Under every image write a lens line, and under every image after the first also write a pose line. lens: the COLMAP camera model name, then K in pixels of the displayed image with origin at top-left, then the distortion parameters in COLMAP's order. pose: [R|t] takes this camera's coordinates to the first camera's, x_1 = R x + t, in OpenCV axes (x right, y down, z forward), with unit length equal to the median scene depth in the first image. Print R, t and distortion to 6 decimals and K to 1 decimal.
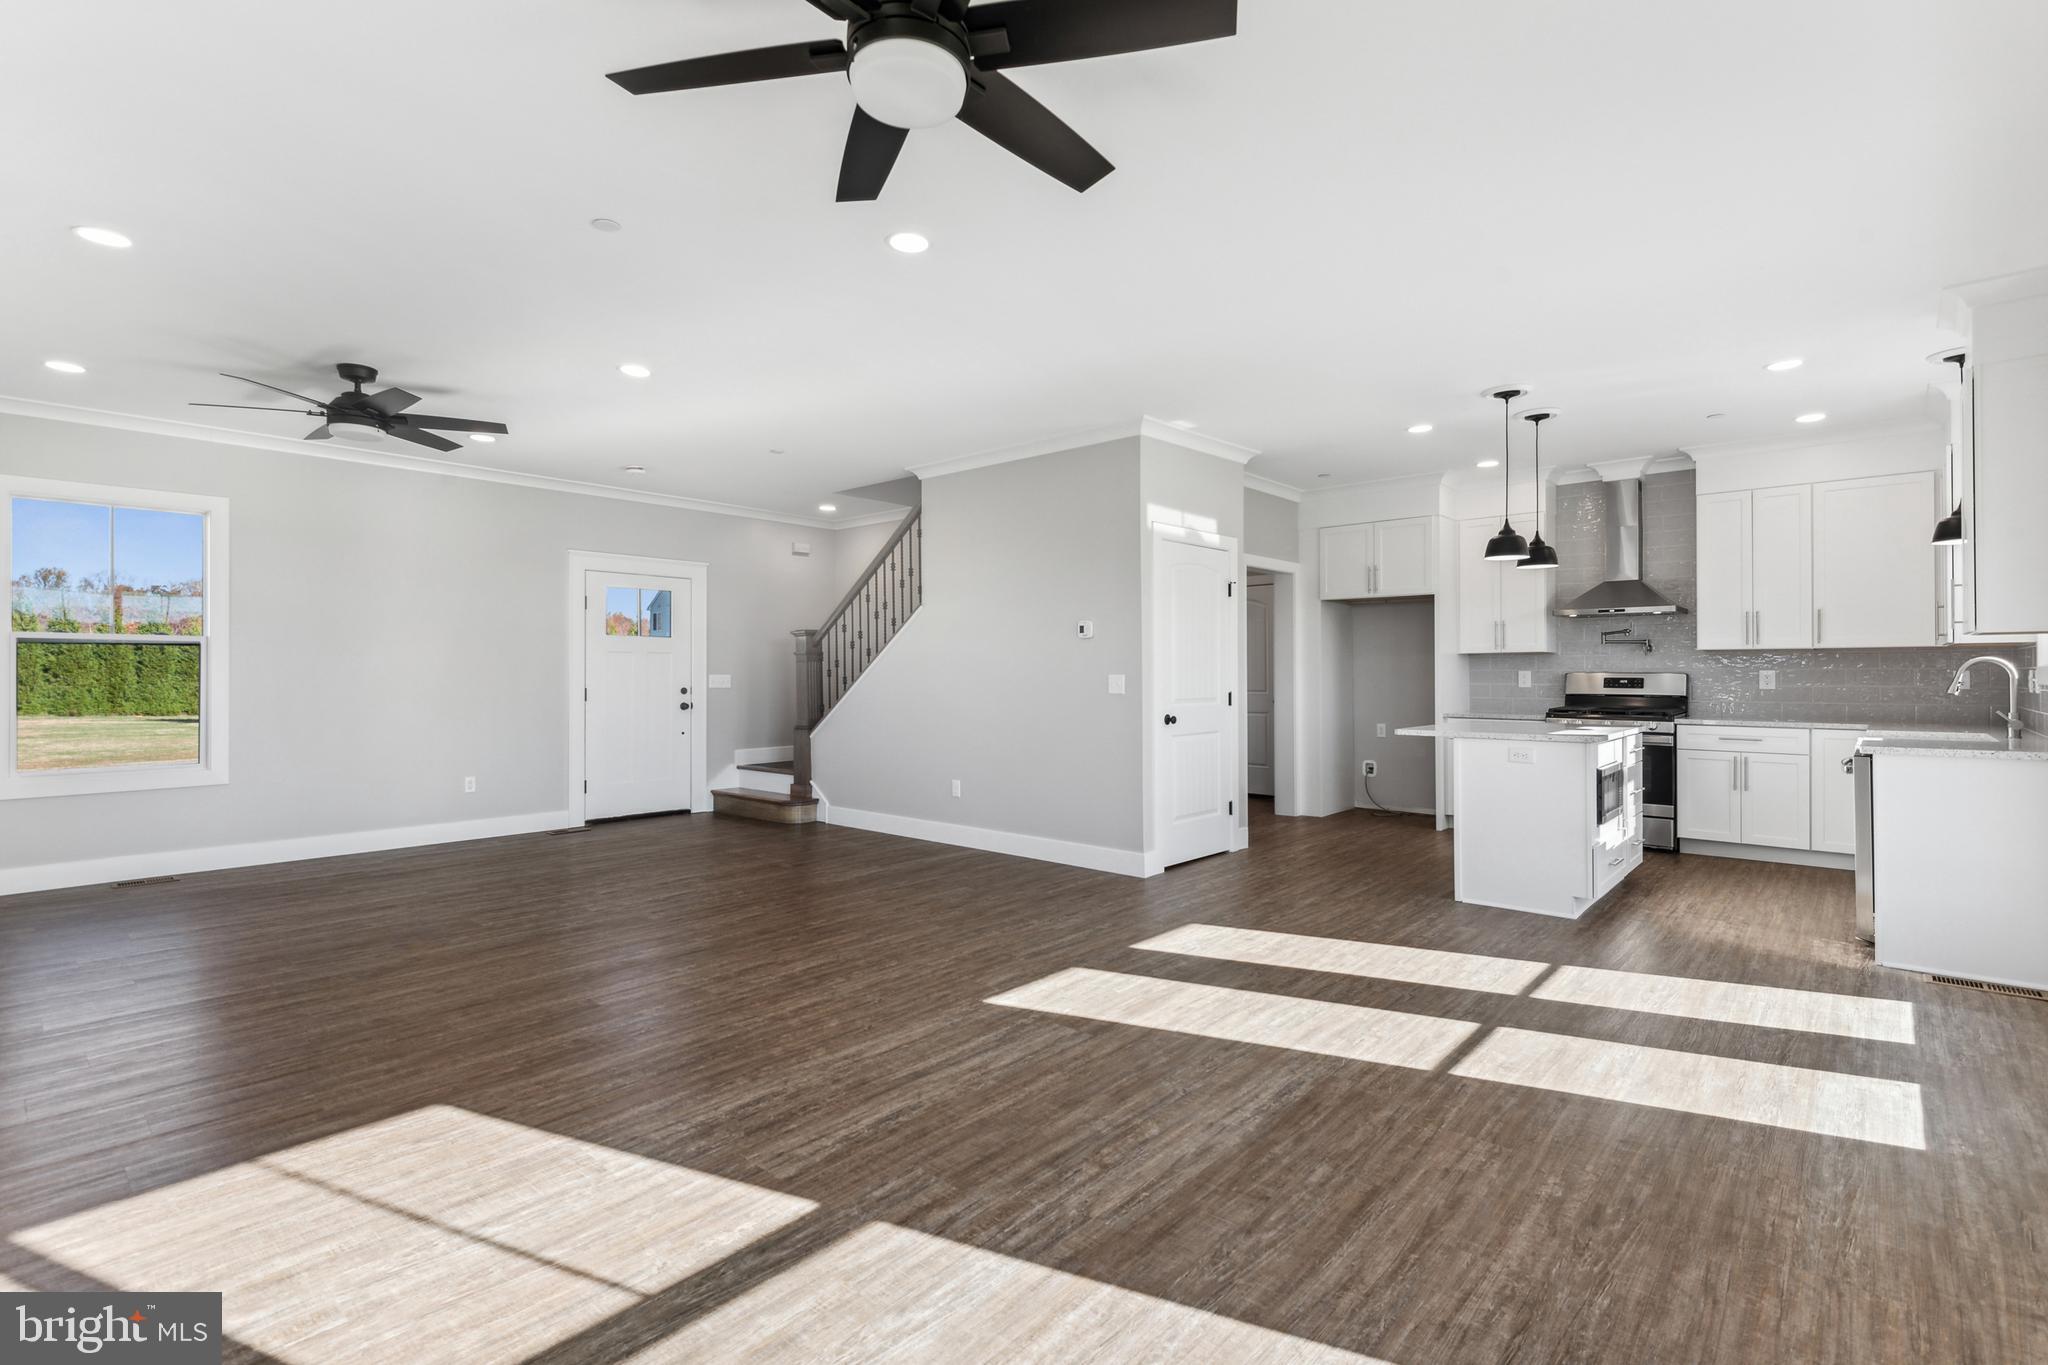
lens RADIAL K [[940.2, 0, 1012.0], [0, 940.2, 670.3], [0, 0, 1]] dist [0.001103, -0.000821]
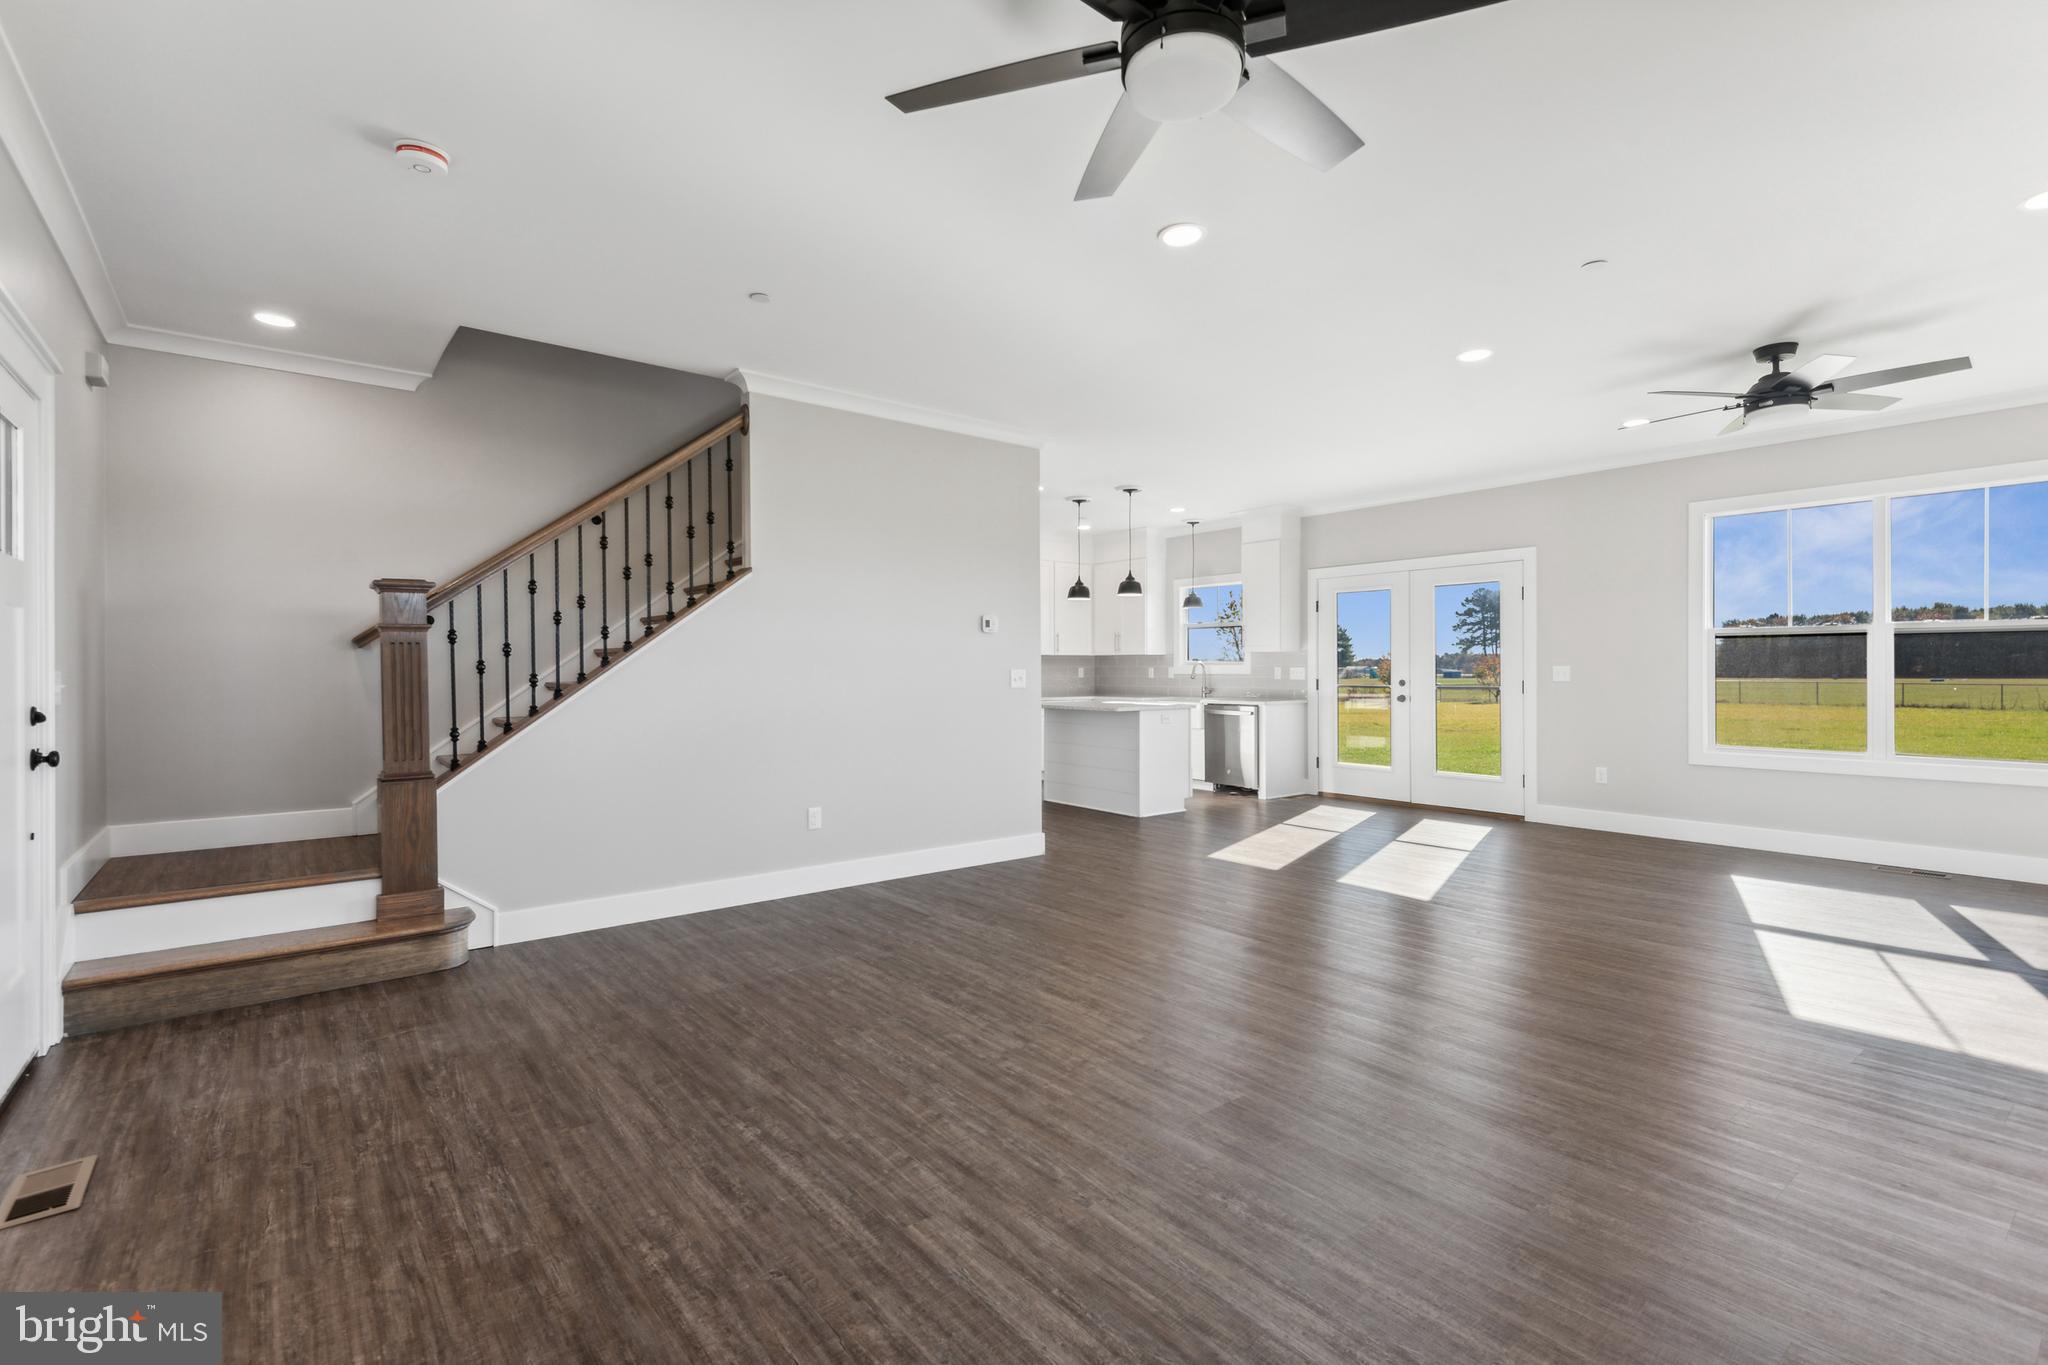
lens RADIAL K [[939.7, 0, 1024.9], [0, 939.7, 664.5], [0, 0, 1]] dist [0.028735, -0.010376]
pose [[0.167655, 0.008772, 0.985807, -0.762091], [0.000229, 0.999960, -0.008937, 0.006652], [-0.985846, 0.001724, 0.167646, 0.675398]]
